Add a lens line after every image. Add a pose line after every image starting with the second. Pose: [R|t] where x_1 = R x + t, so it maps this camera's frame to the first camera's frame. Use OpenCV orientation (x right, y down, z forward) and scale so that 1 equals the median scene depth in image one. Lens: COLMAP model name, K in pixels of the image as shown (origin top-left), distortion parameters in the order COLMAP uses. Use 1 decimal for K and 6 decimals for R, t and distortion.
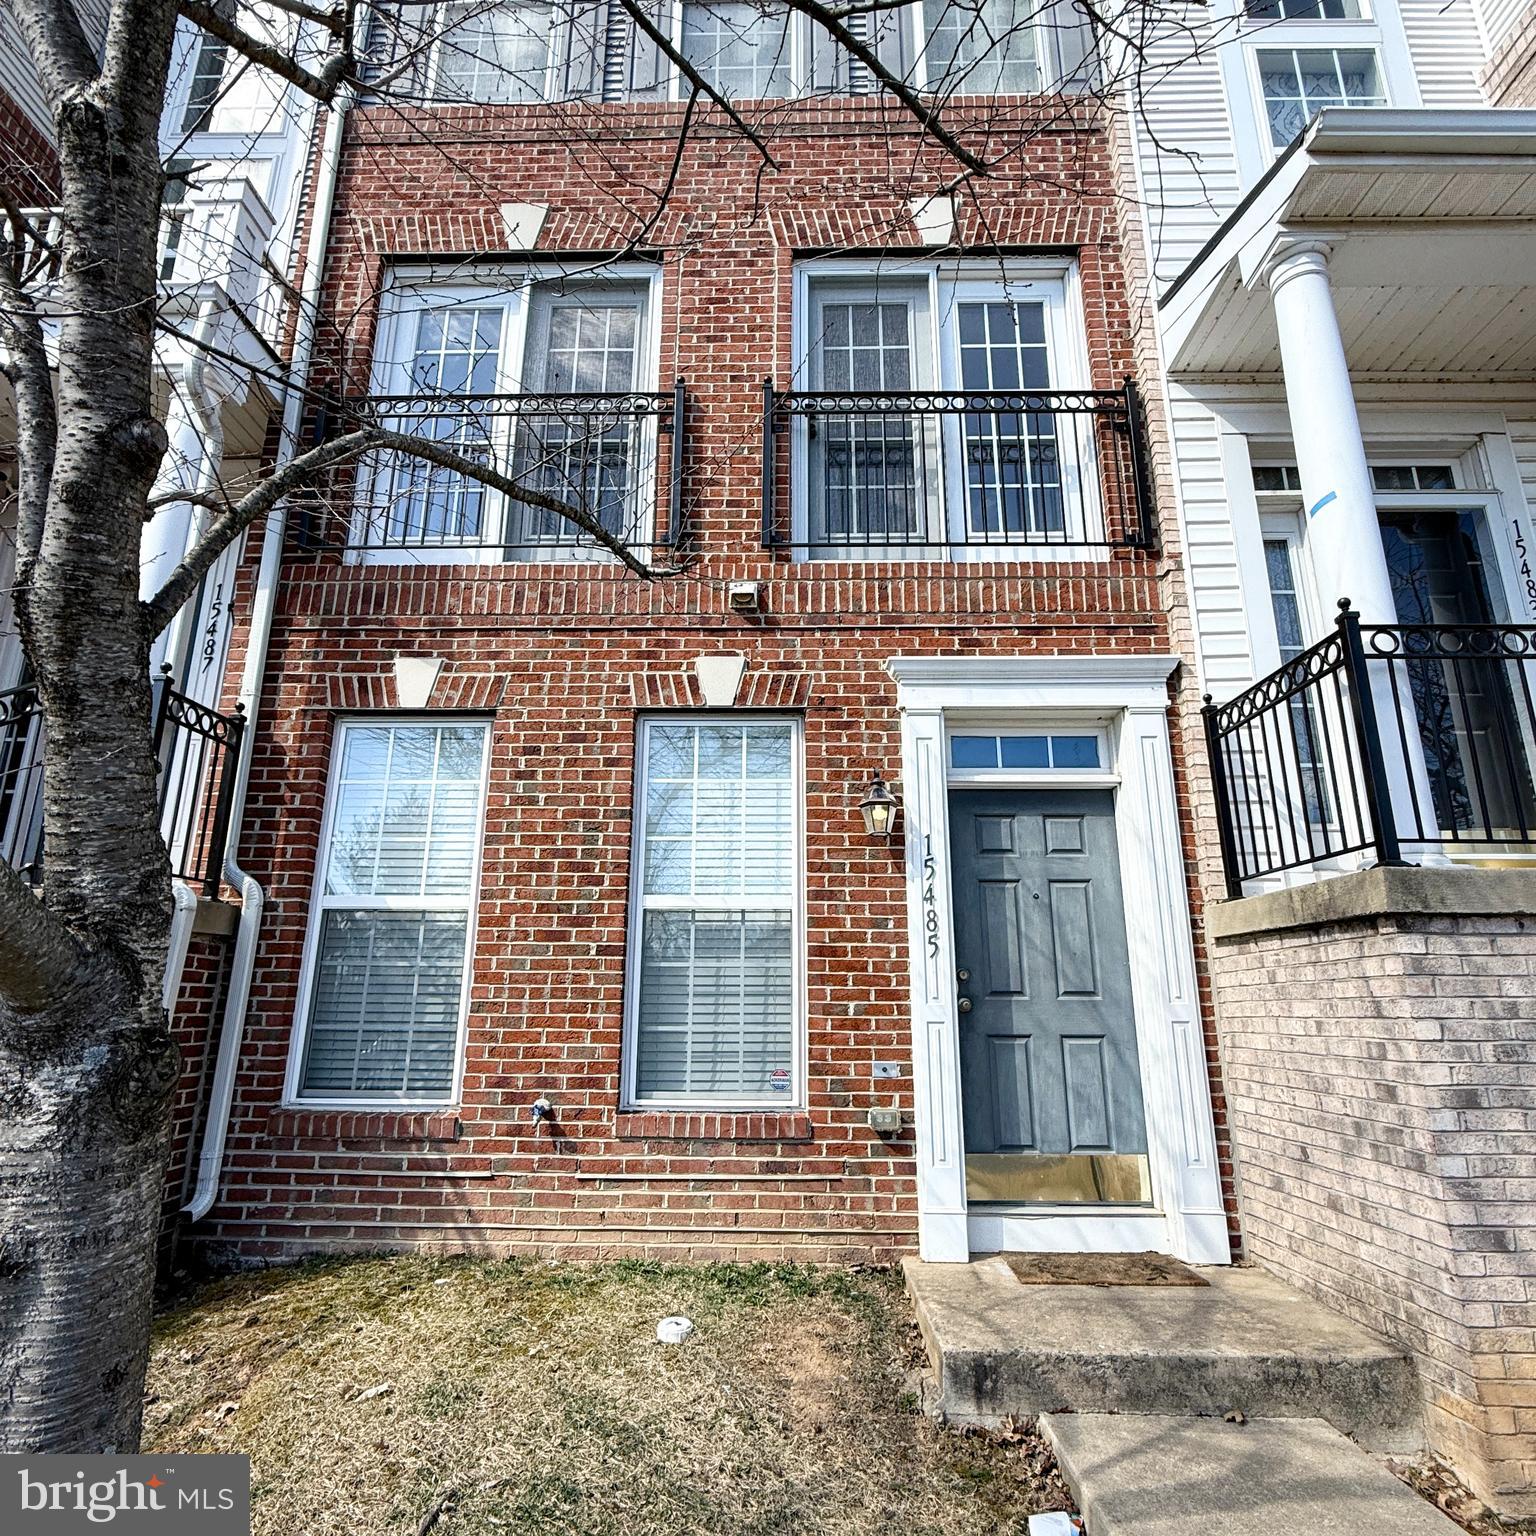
lens RADIAL K [[907.2, 0, 768.0], [0, 907.2, 768.0], [0, 0, 1]] dist [0.002352, 0.001290]
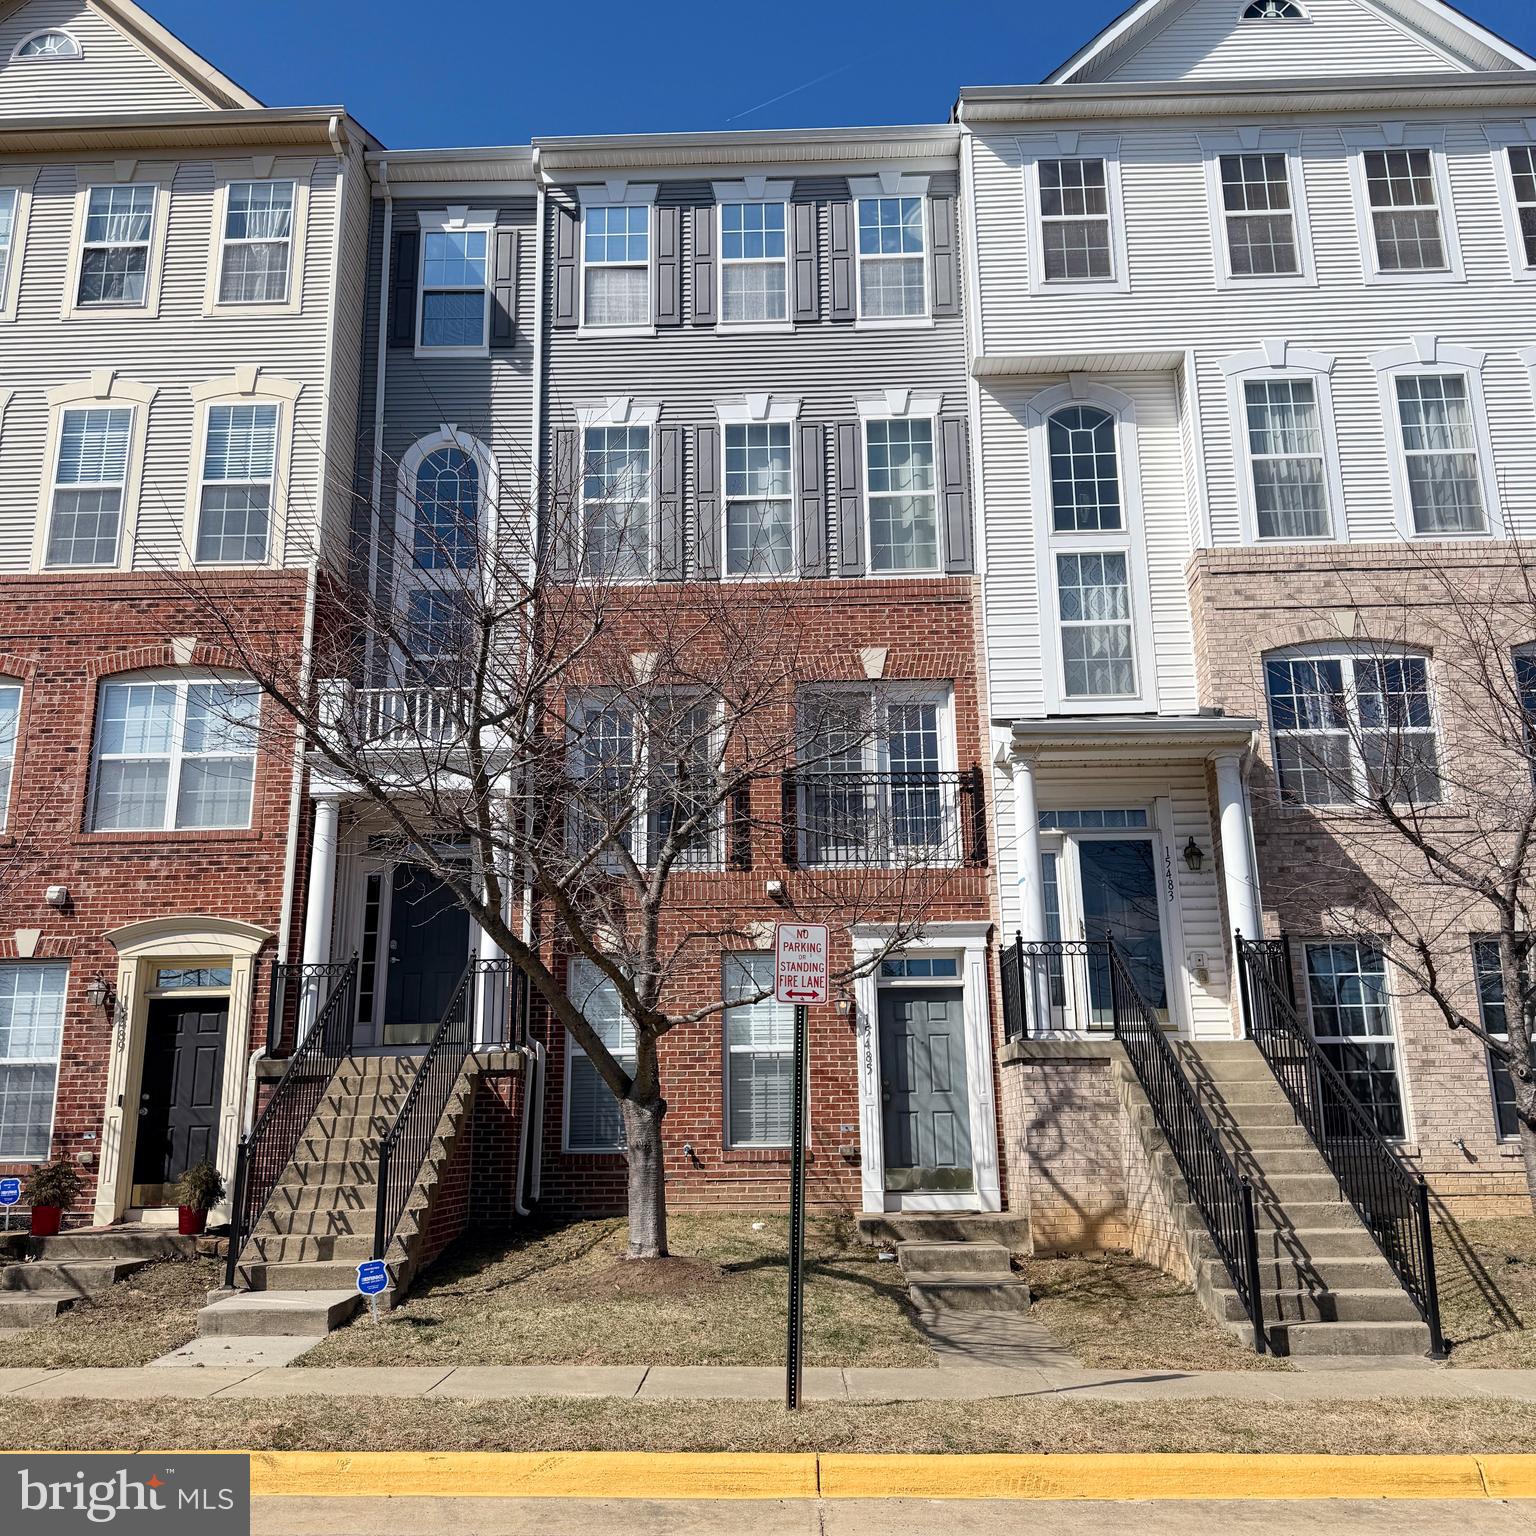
lens RADIAL K [[1453.6, 0, 759.8], [0, 1453.6, 745.9], [0, 0, 1]] dist [0.146222, -0.246975]
pose [[0.999830, -0.018401, -0.000854, -0.053747], [0.018388, 0.999748, -0.012909, -0.495805], [0.001092, 0.012891, 0.999916, -2.322933]]
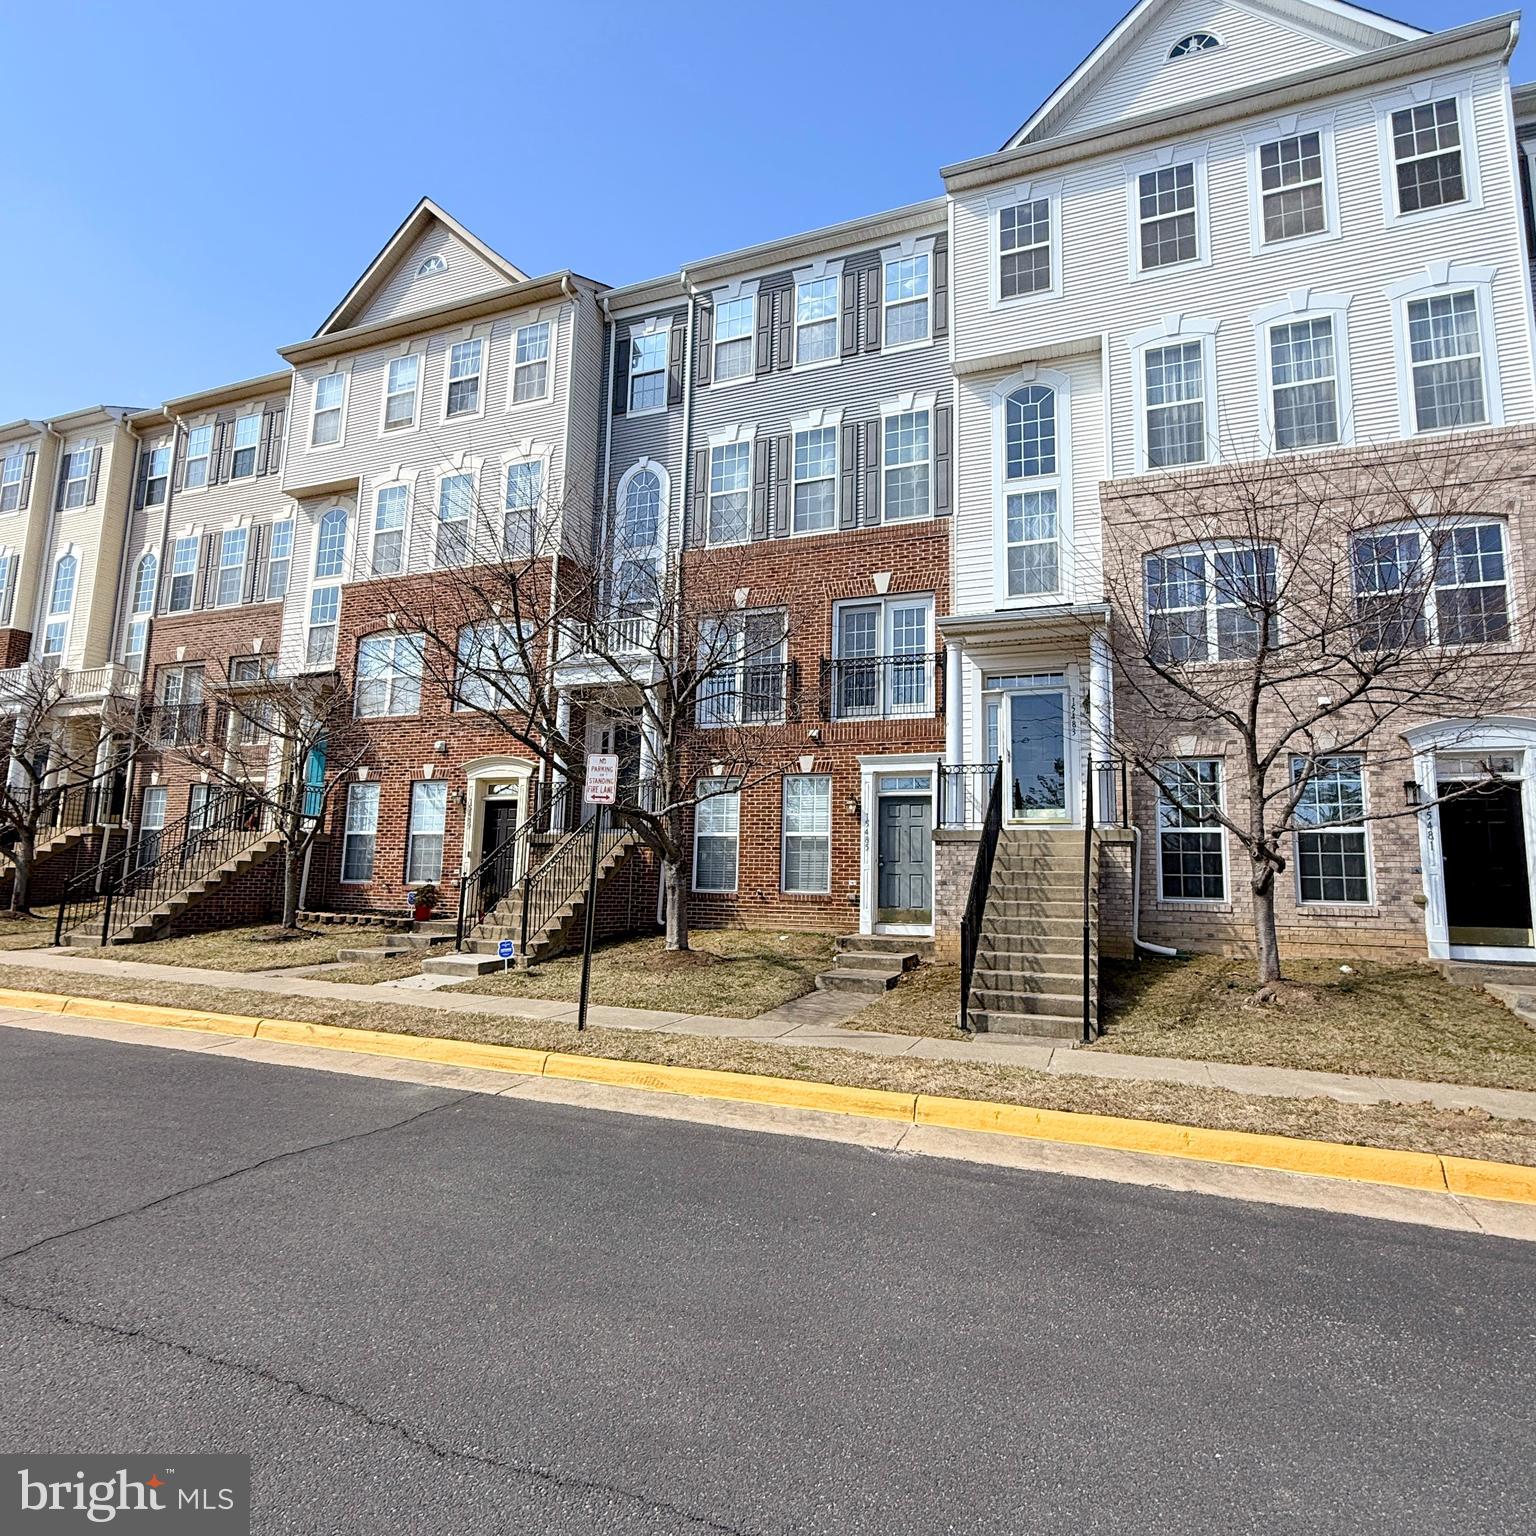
lens RADIAL K [[976.6, 0, 730.6], [0, 976.6, 725.9], [0, 0, 1]] dist [0.021287, -0.002868]
pose [[0.924528, -0.045836, -0.378348, 1.045955], [0.075807, 0.995021, 0.064696, -0.492023], [0.373499, -0.088495, 0.923400, -2.340173]]
